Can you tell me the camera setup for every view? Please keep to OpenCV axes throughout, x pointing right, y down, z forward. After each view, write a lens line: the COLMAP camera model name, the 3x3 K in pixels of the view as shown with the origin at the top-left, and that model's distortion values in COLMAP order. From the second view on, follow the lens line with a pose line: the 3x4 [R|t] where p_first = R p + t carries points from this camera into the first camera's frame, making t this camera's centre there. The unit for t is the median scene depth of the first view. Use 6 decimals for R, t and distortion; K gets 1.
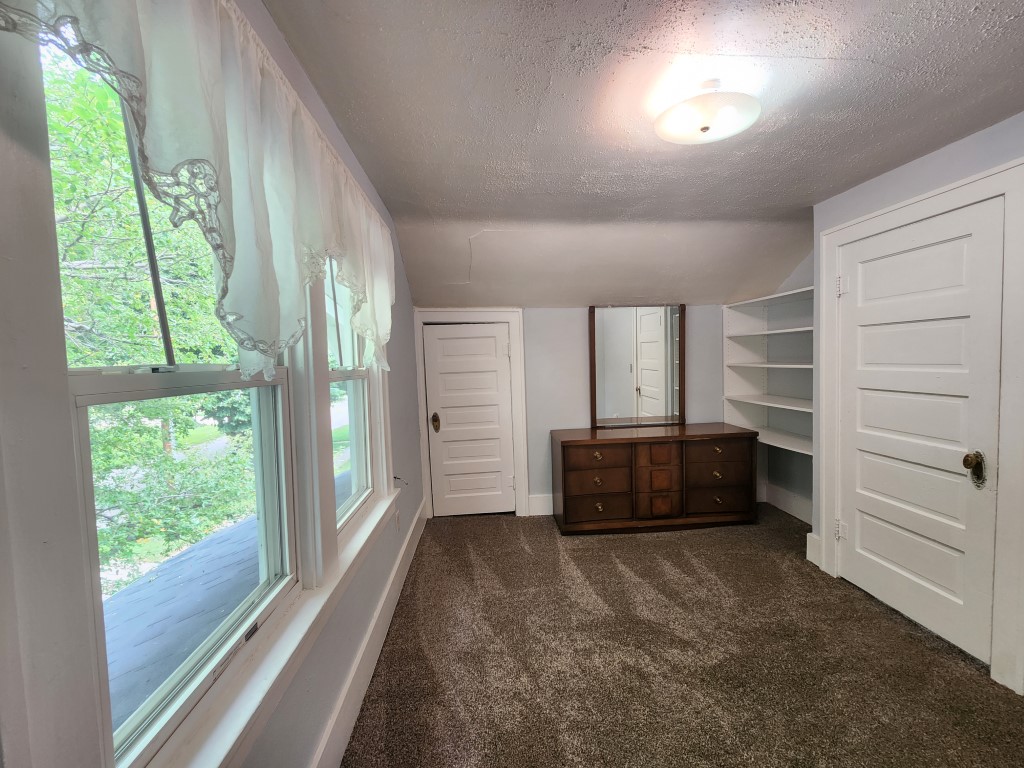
lens RADIAL K [[415.8, 0, 513.7], [0, 415.8, 383.8], [0, 0, 1]] dist [0.000369, -0.002273]
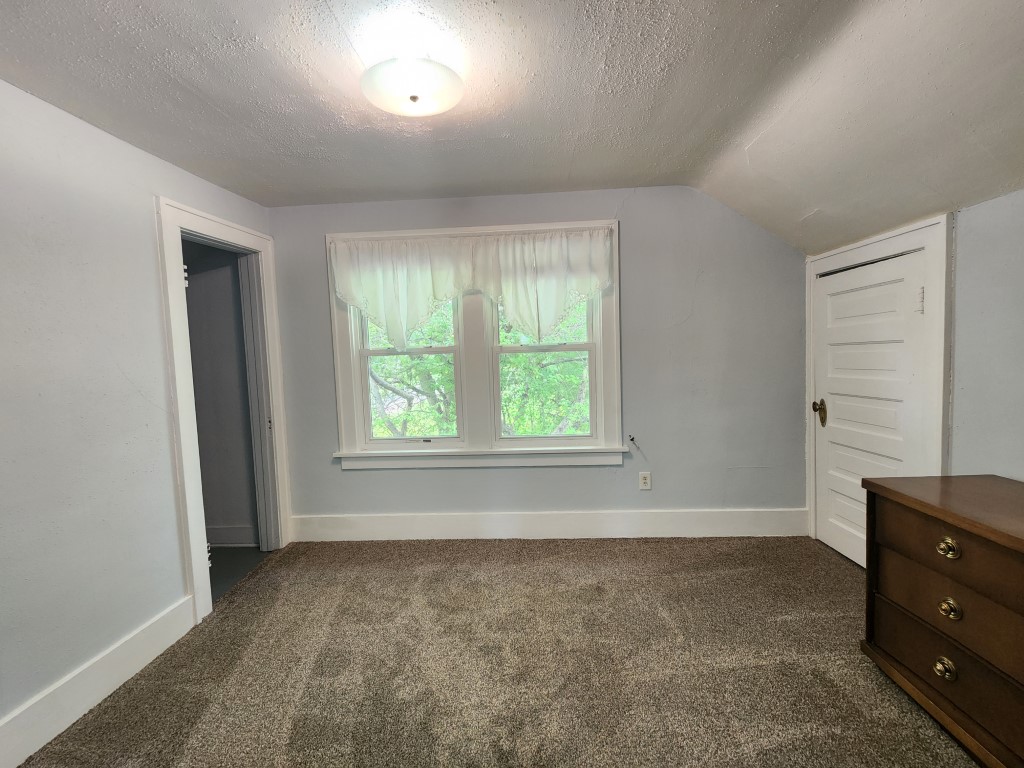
lens RADIAL K [[415.8, 0, 513.7], [0, 415.8, 383.8], [0, 0, 1]] dist [0.000369, -0.002273]
pose [[-0.123057, 0.101510, -0.987194, 0.589566], [-0.010893, 0.994557, 0.103625, -0.025660], [0.992340, 0.023505, -0.121281, 0.556210]]
